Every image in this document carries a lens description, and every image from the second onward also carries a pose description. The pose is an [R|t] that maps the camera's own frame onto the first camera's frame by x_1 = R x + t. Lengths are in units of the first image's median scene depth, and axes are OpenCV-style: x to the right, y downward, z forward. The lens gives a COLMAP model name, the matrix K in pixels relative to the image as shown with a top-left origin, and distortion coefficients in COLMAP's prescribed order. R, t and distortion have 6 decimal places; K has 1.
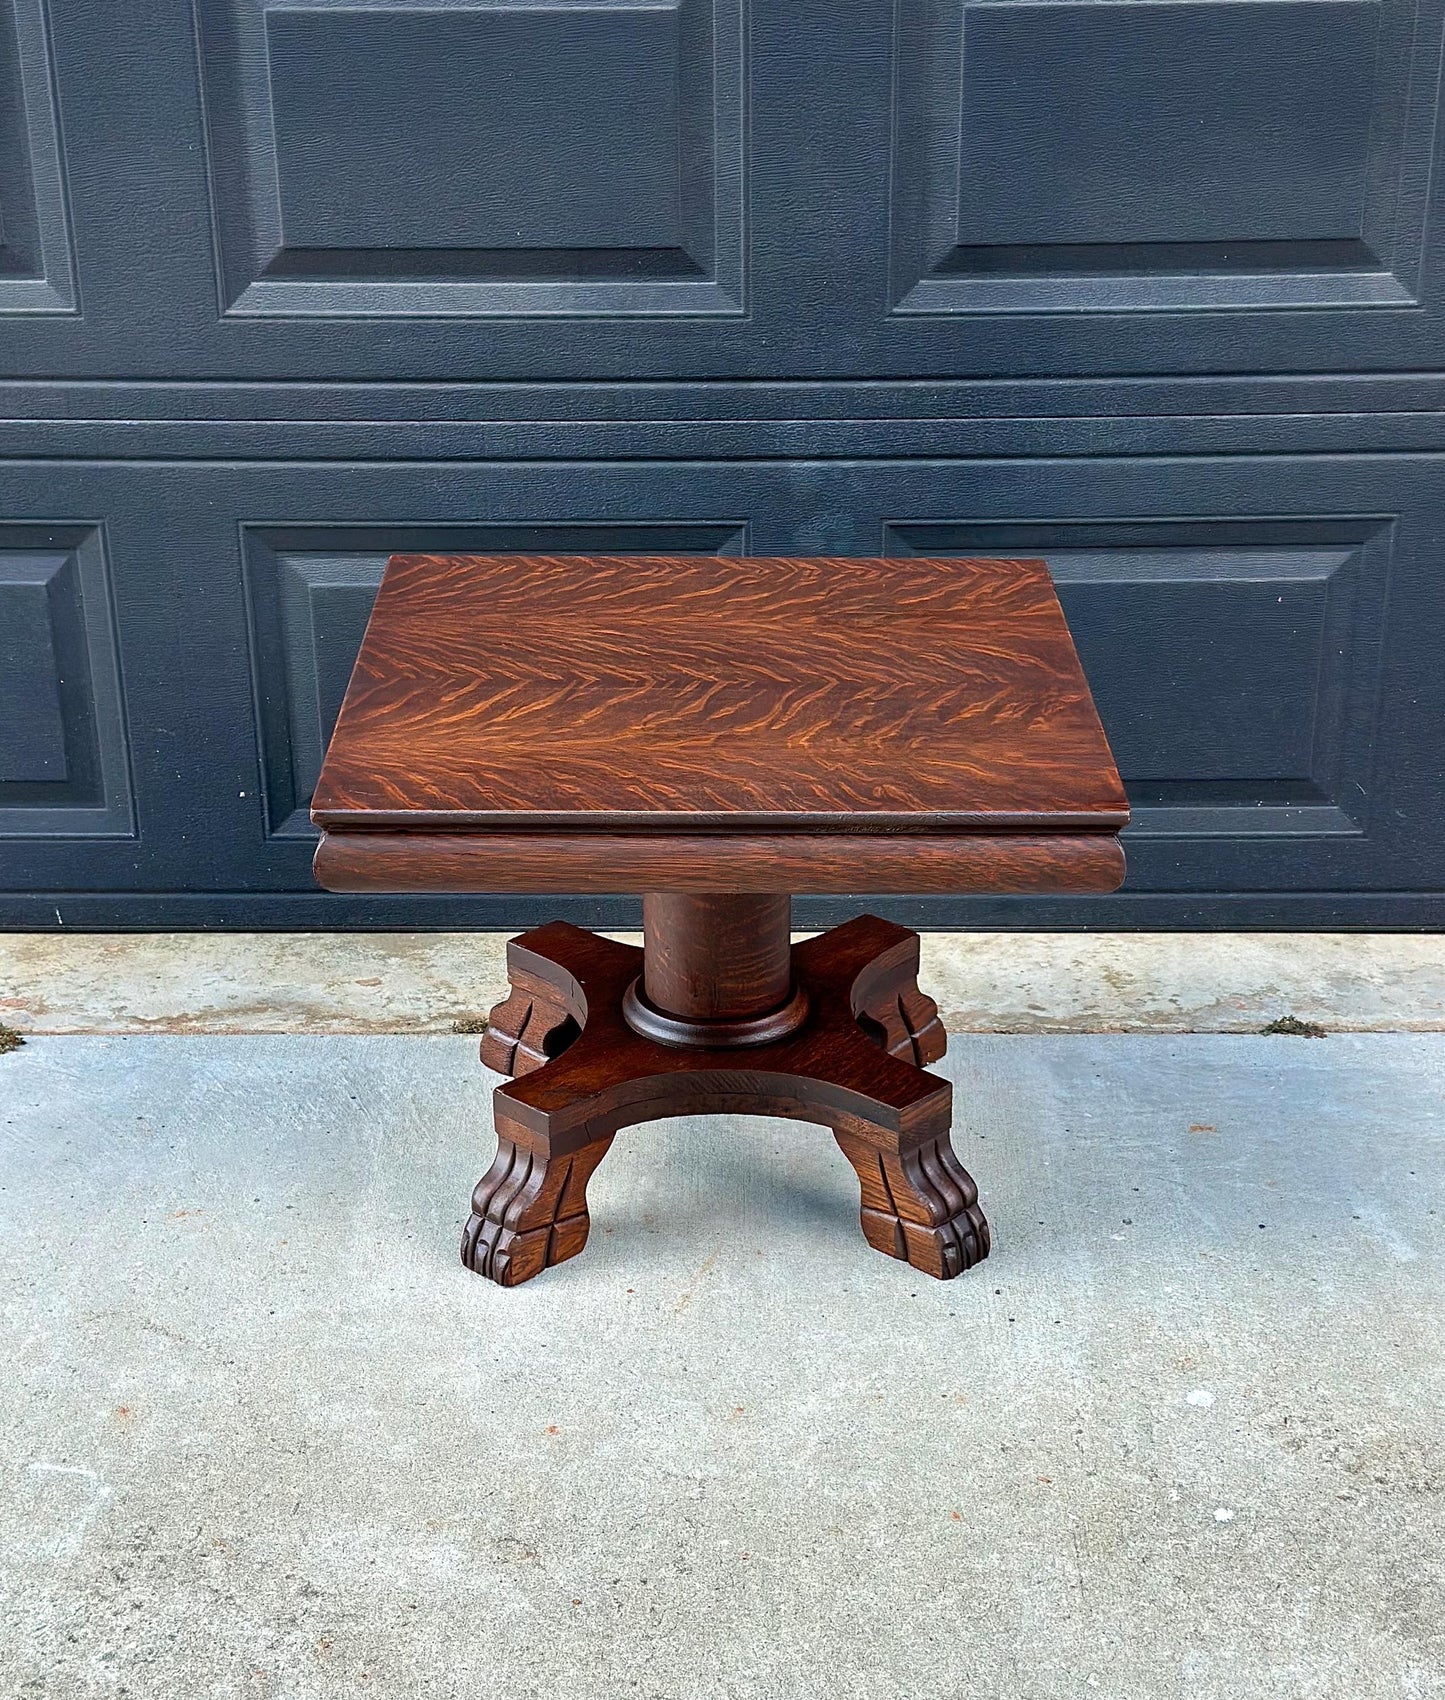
lens RADIAL K [[2842.5, 0, 711.3], [0, 2842.5, 977.8], [0, 0, 1]] dist [0.149121, 0.000000]
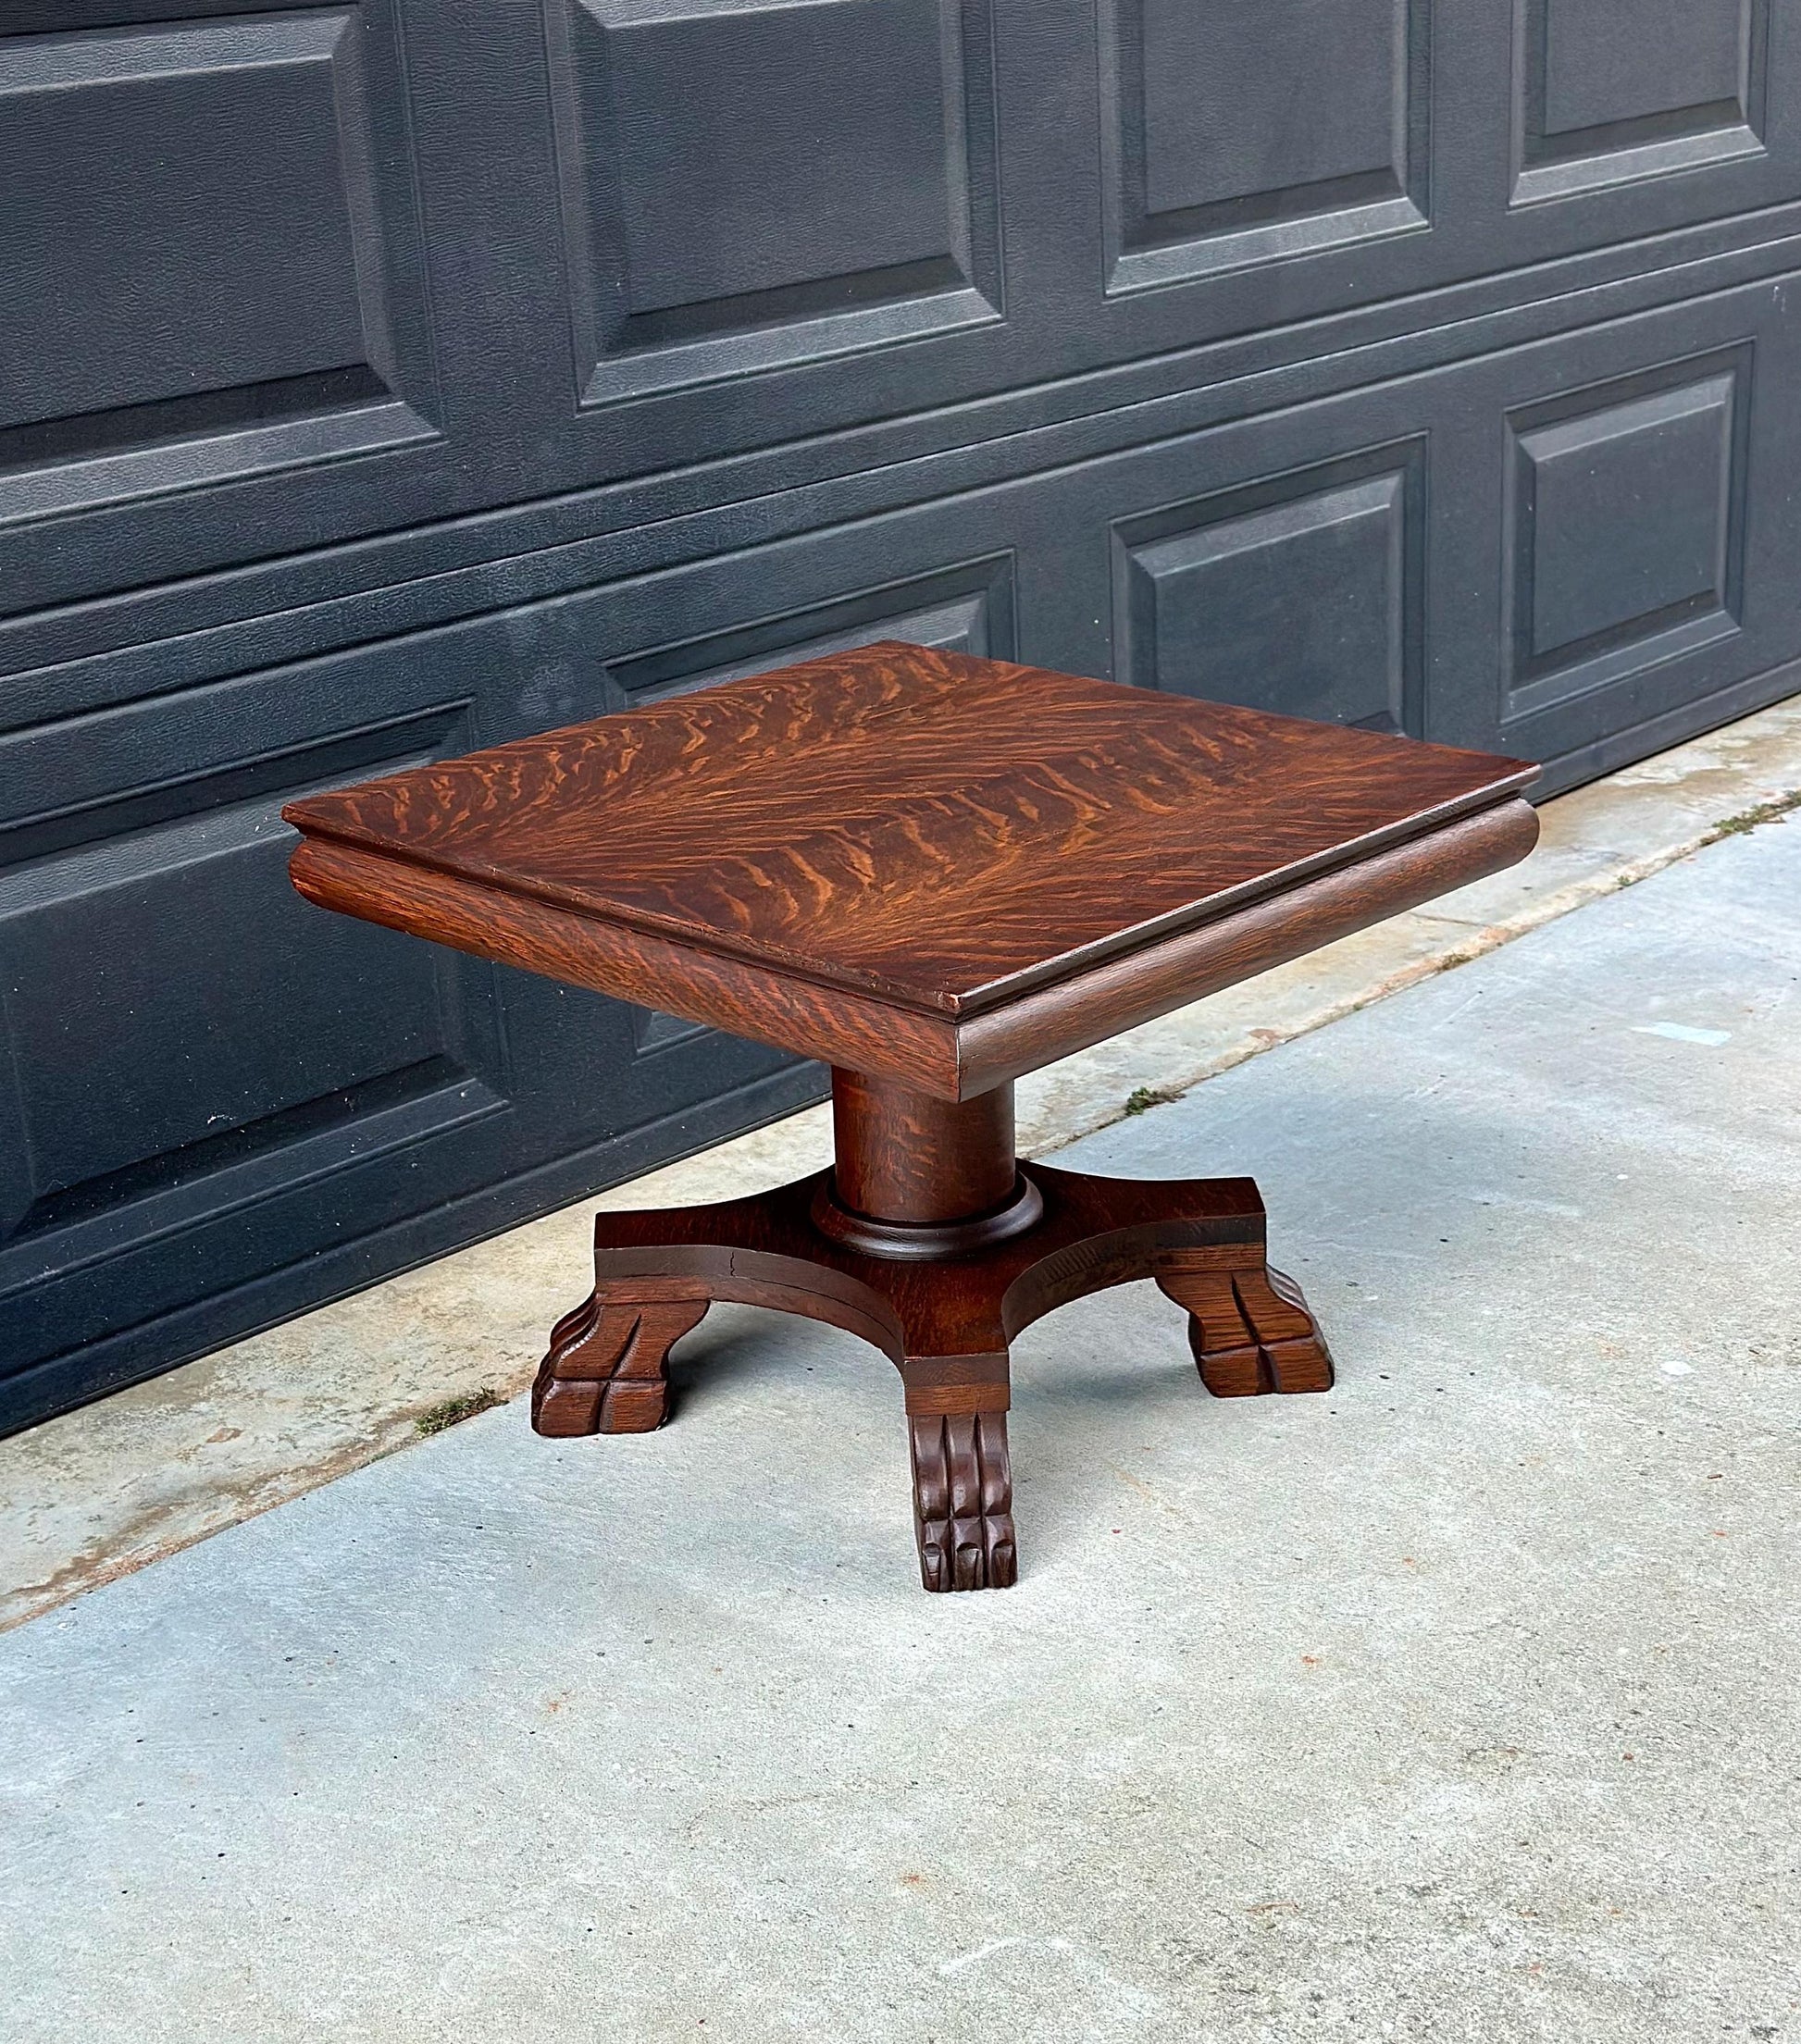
lens RADIAL K [[3475.3, 0, 910.2], [0, 3475.3, 1132.1], [0, 0, 1]] dist [0.144965, 0.000000]
pose [[0.670699, -0.290289, 0.682566, -0.615725], [0.347236, 0.936050, 0.056894, -0.063256], [-0.655432, 0.198853, 0.728606, 0.255112]]
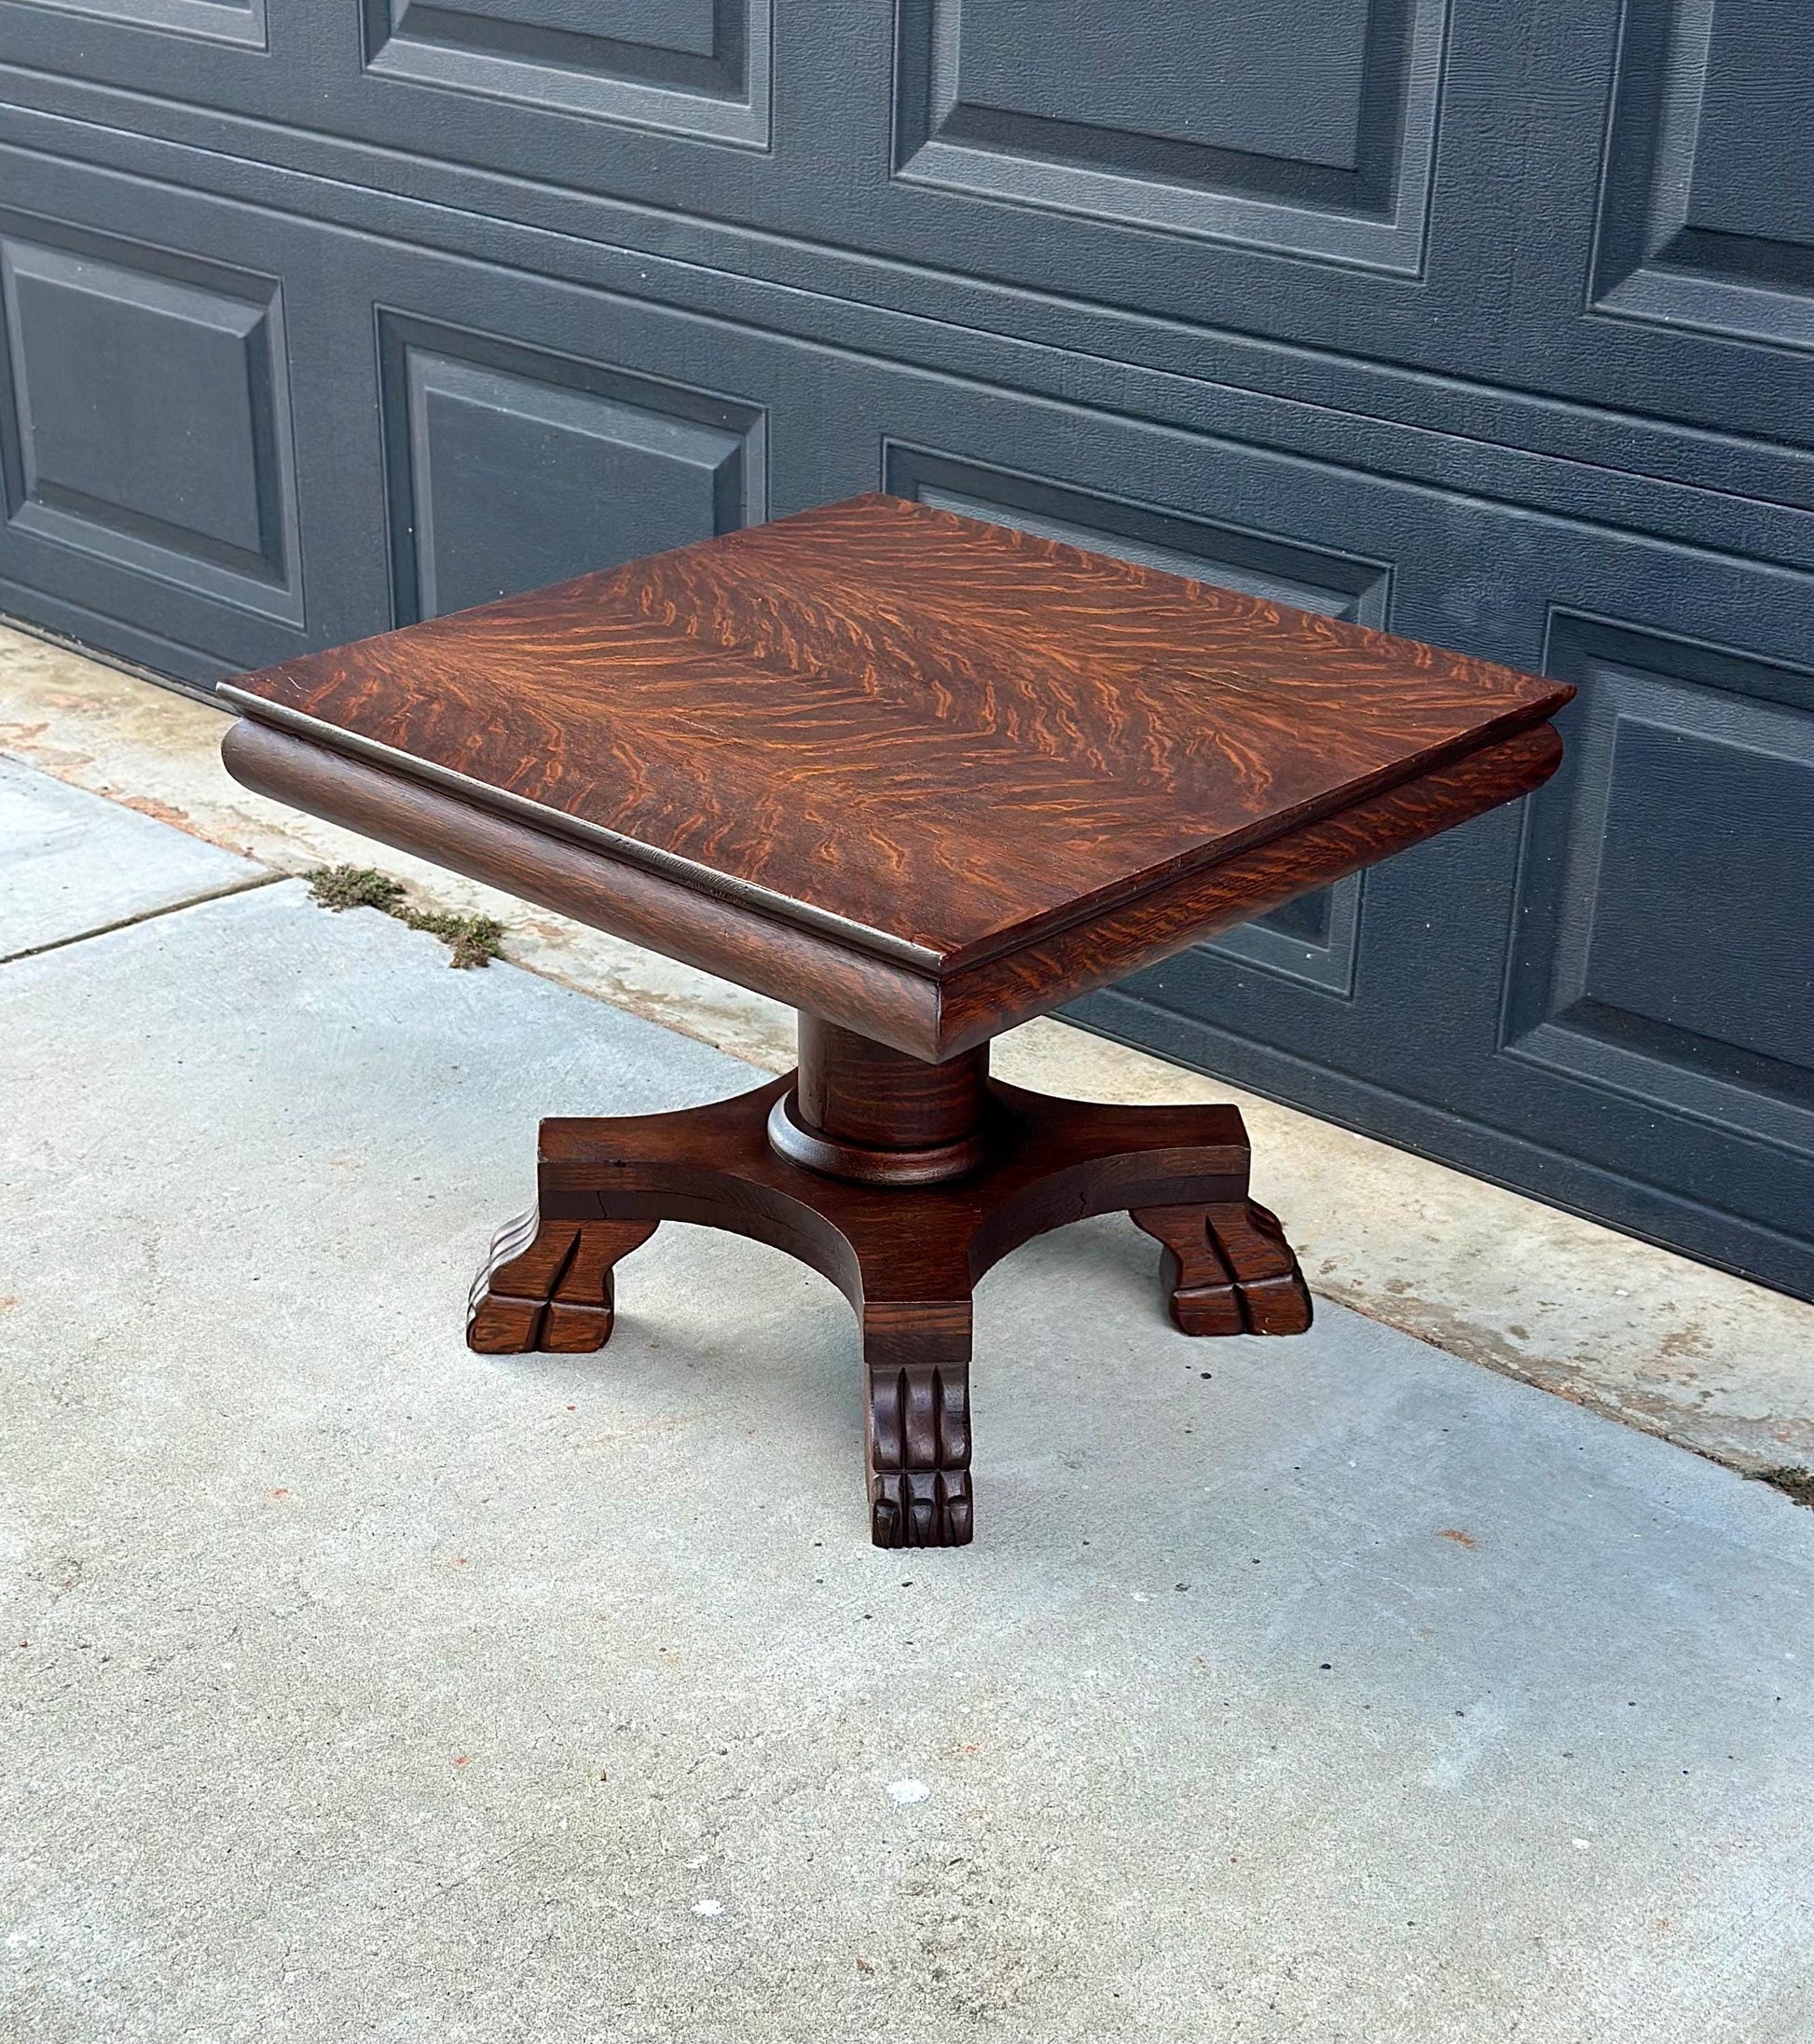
lens RADIAL K [[3530.2, 0, 896.2], [0, 3530.2, 1206.0], [0, 0, 1]] dist [0.140967, 0.000000]
pose [[0.738560, 0.319322, -0.593769, 0.526456], [-0.311045, 0.942774, 0.120118, -0.078230], [0.598146, 0.095975, 0.795619, 0.227491]]
